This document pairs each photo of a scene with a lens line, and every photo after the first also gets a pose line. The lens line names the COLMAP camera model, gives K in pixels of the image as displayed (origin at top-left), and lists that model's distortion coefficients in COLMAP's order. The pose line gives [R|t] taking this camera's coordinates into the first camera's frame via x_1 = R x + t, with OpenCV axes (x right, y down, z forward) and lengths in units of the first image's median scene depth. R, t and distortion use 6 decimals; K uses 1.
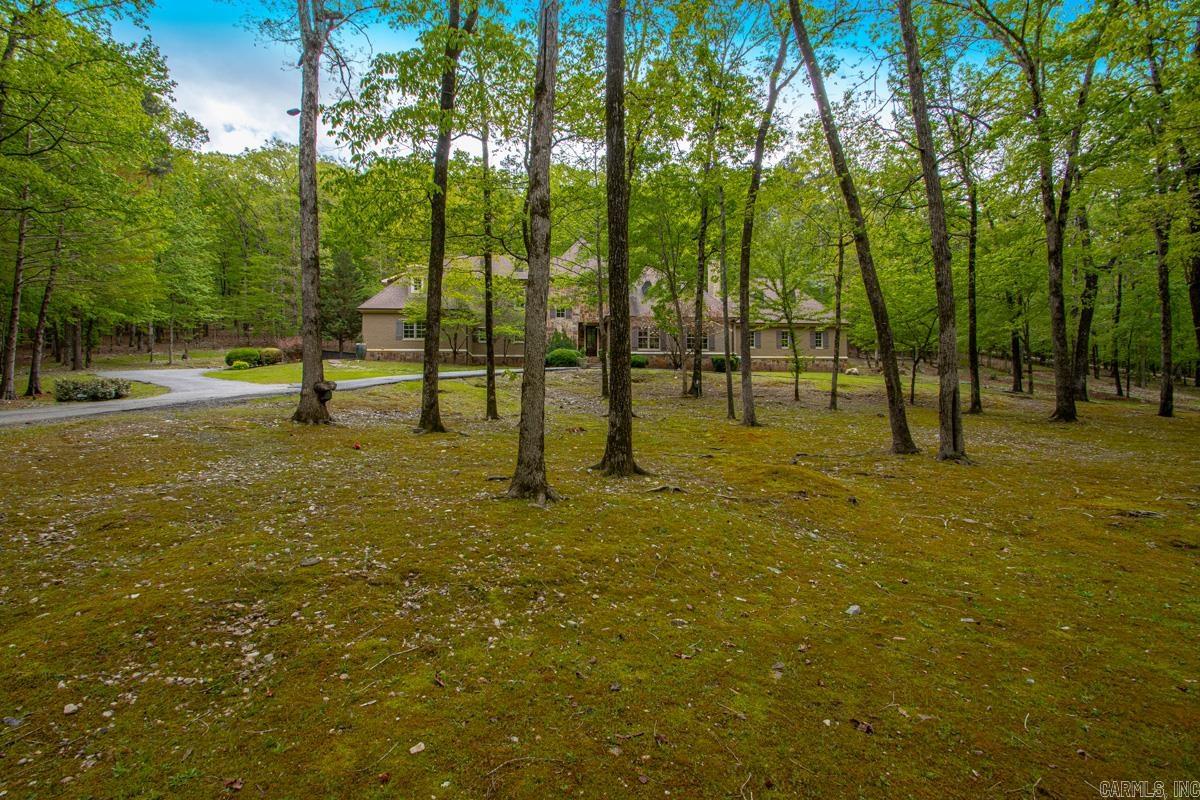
lens RADIAL K [[575.4, 0, 600.0], [0, 575.4, 400.0], [0, 0, 1]] dist [0.044585, -0.033502]
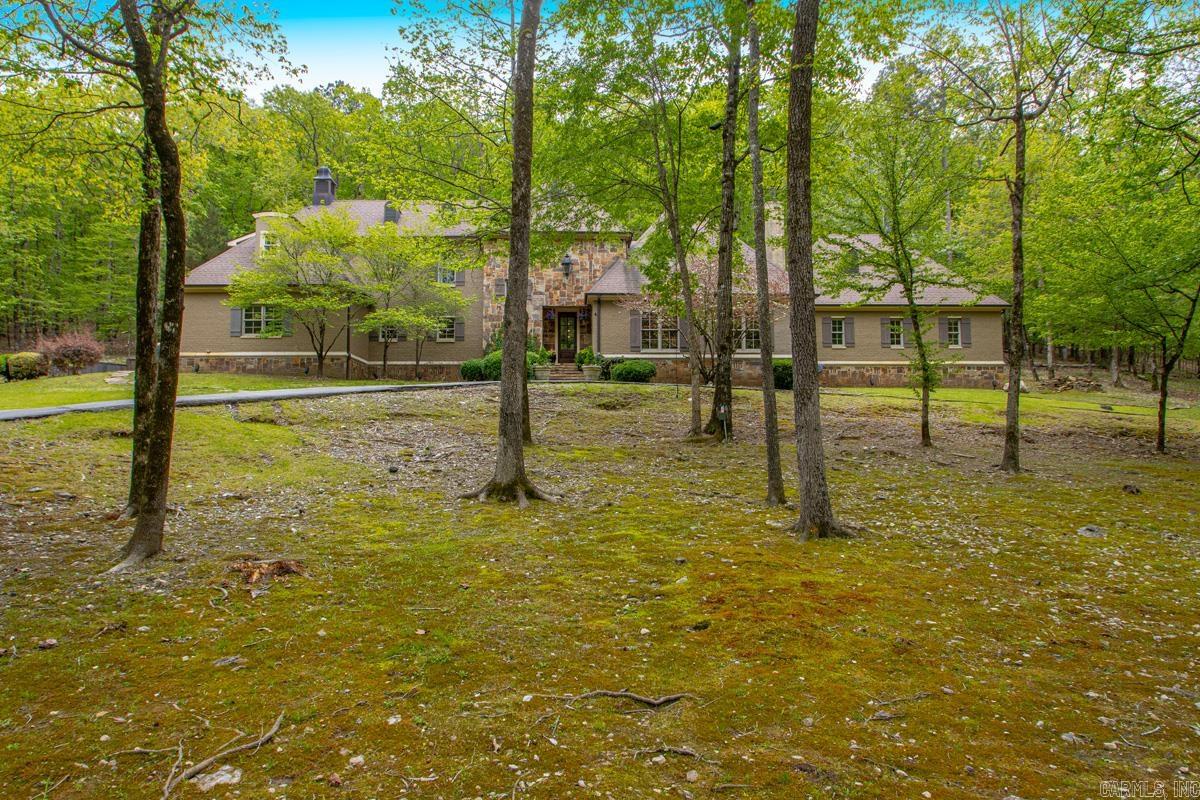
lens RADIAL K [[783.6, 0, 600.0], [0, 783.6, 400.0], [0, 0, 1]] dist [0.003872, 0.001047]
pose [[0.998845, -0.004105, -0.047864, 0.088661], [0.002473, 0.999416, -0.034096, -0.015043], [0.047976, 0.033938, 0.998272, 0.297762]]
